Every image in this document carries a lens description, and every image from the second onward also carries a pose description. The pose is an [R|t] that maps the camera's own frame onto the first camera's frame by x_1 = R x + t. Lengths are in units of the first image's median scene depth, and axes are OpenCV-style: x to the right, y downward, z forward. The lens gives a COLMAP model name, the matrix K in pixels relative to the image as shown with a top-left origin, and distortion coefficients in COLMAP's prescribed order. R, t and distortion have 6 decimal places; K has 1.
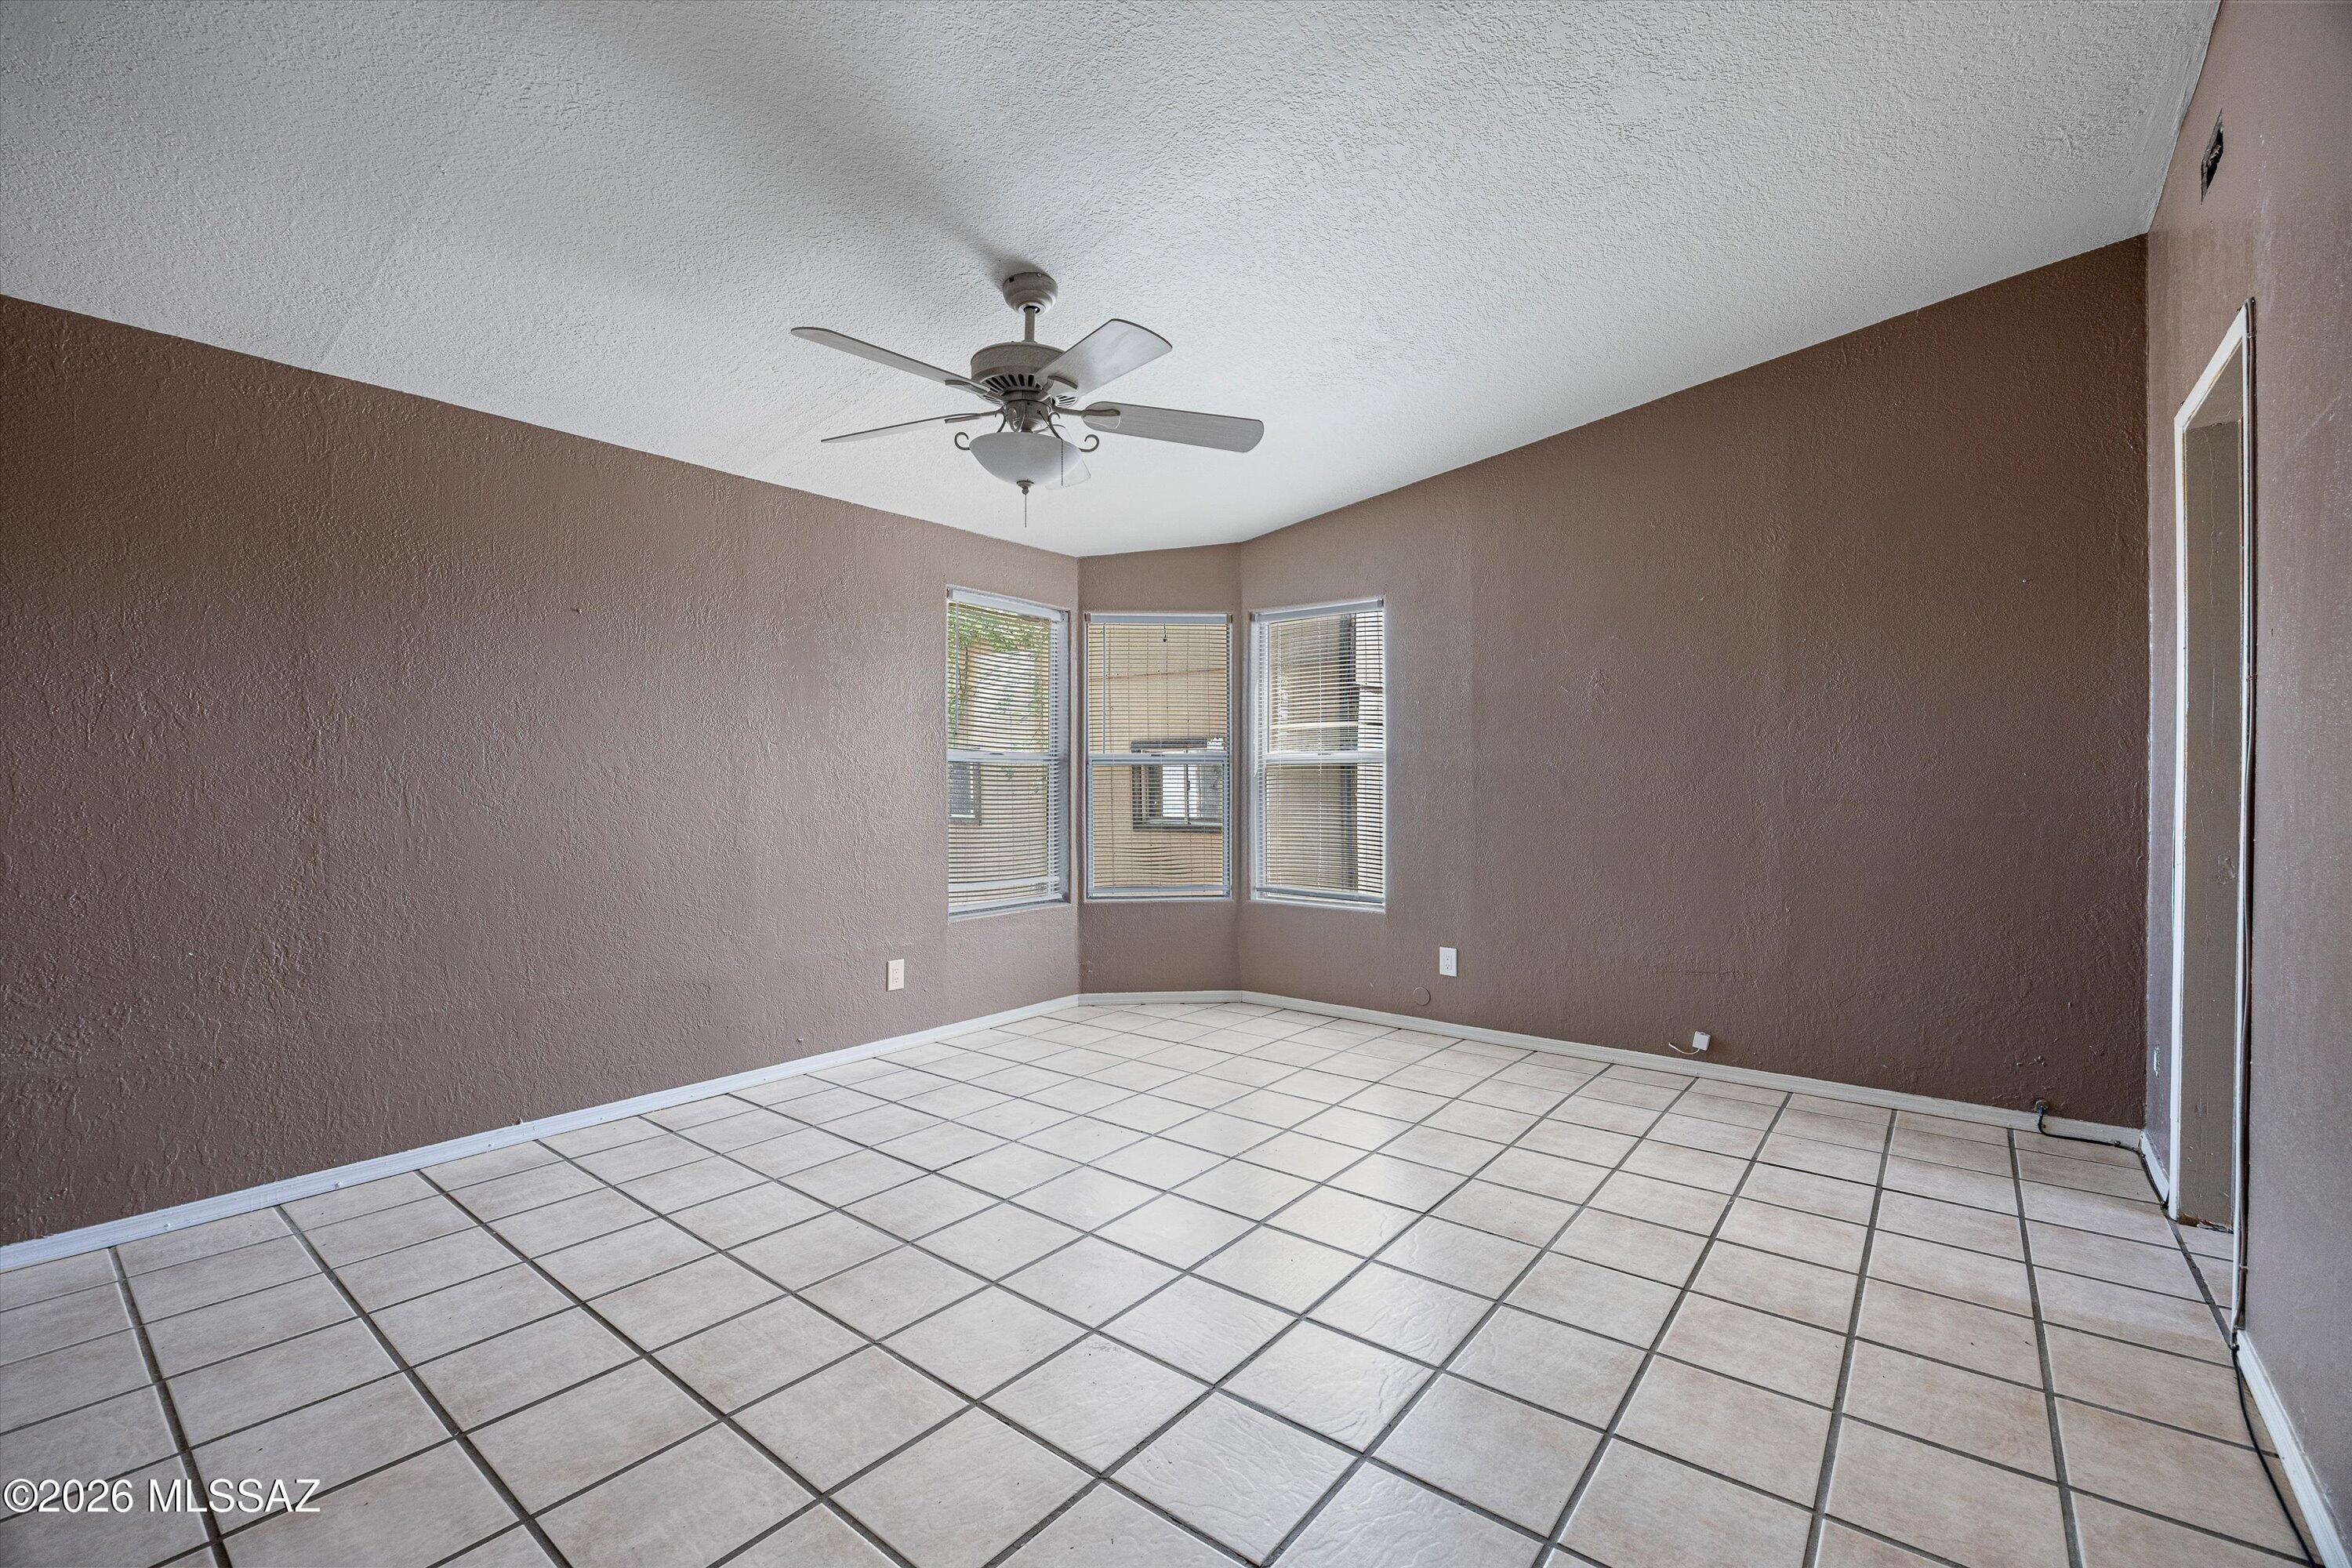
lens RADIAL K [[1065.0, 0, 1195.1], [0, 1065.0, 785.9], [0, 0, 1]] dist [-0.015025, 0.000252]
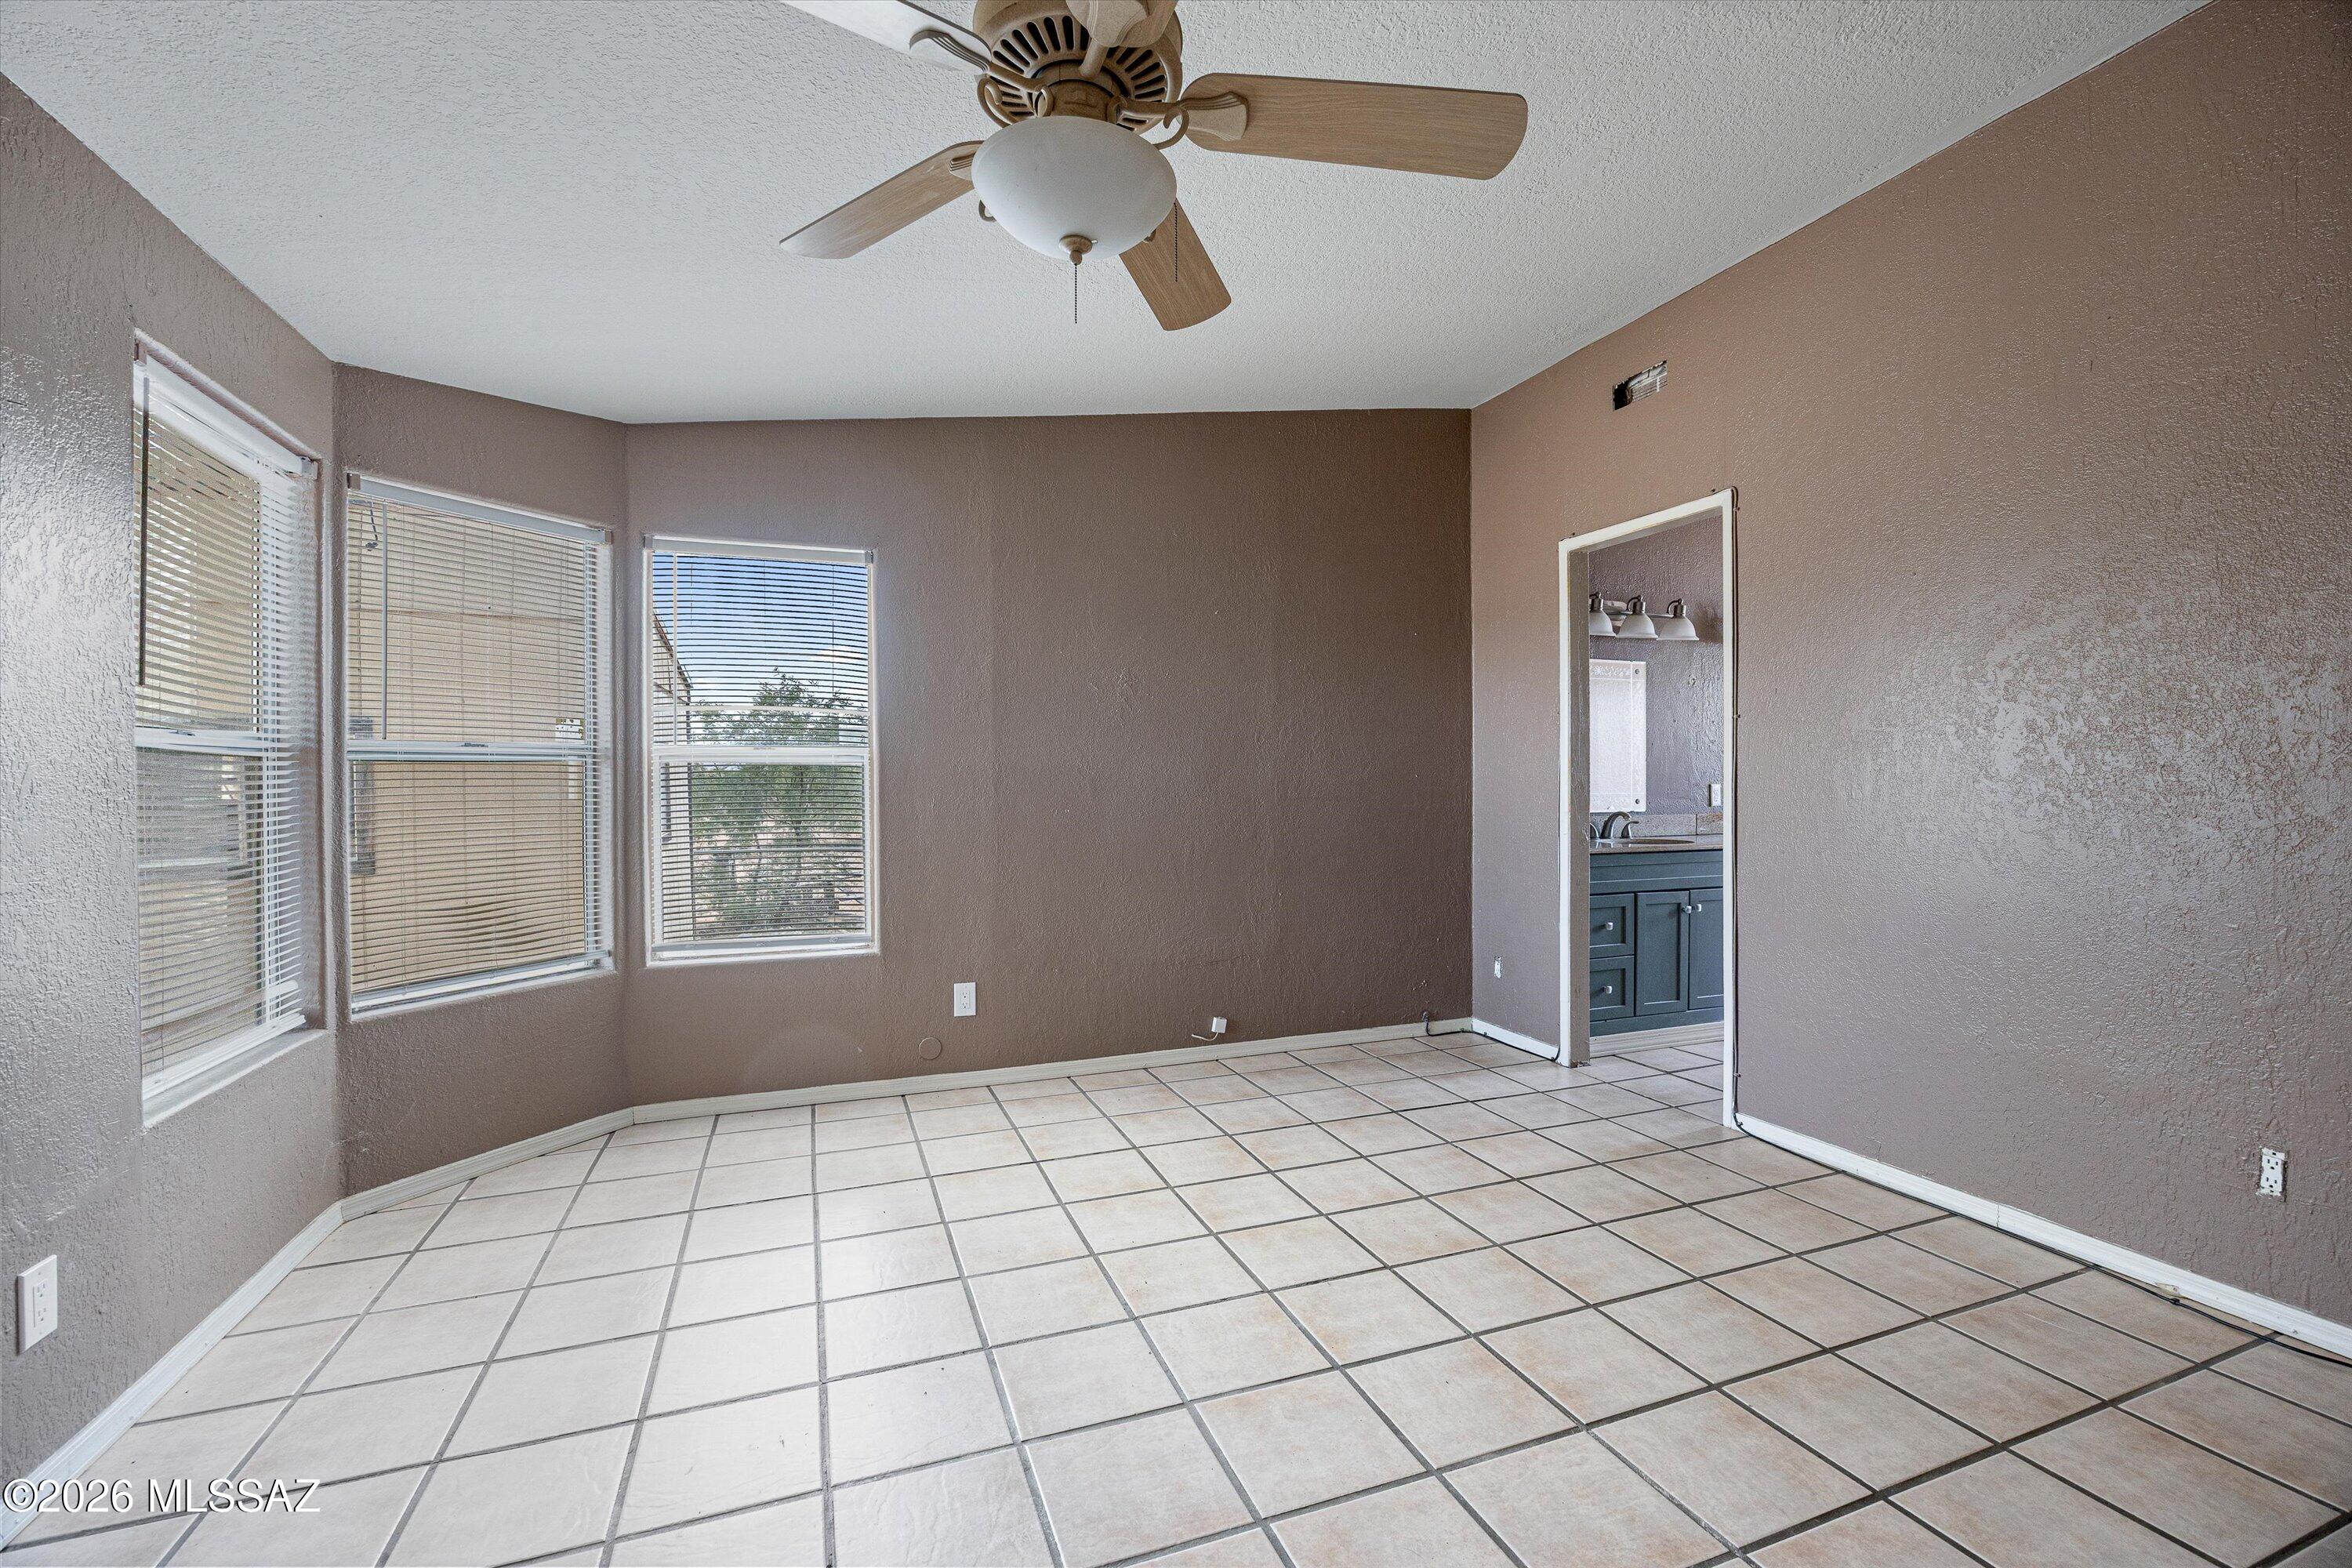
lens RADIAL K [[1027.3, 0, 1187.4], [0, 1027.3, 785.9], [0, 0, 1]] dist [-0.019521, 0.000471]
pose [[0.491282, -0.009996, 0.870943, -0.439424], [0.011129, 0.999925, 0.005199, -0.007008], [-0.870930, 0.007139, 0.491356, 0.515777]]
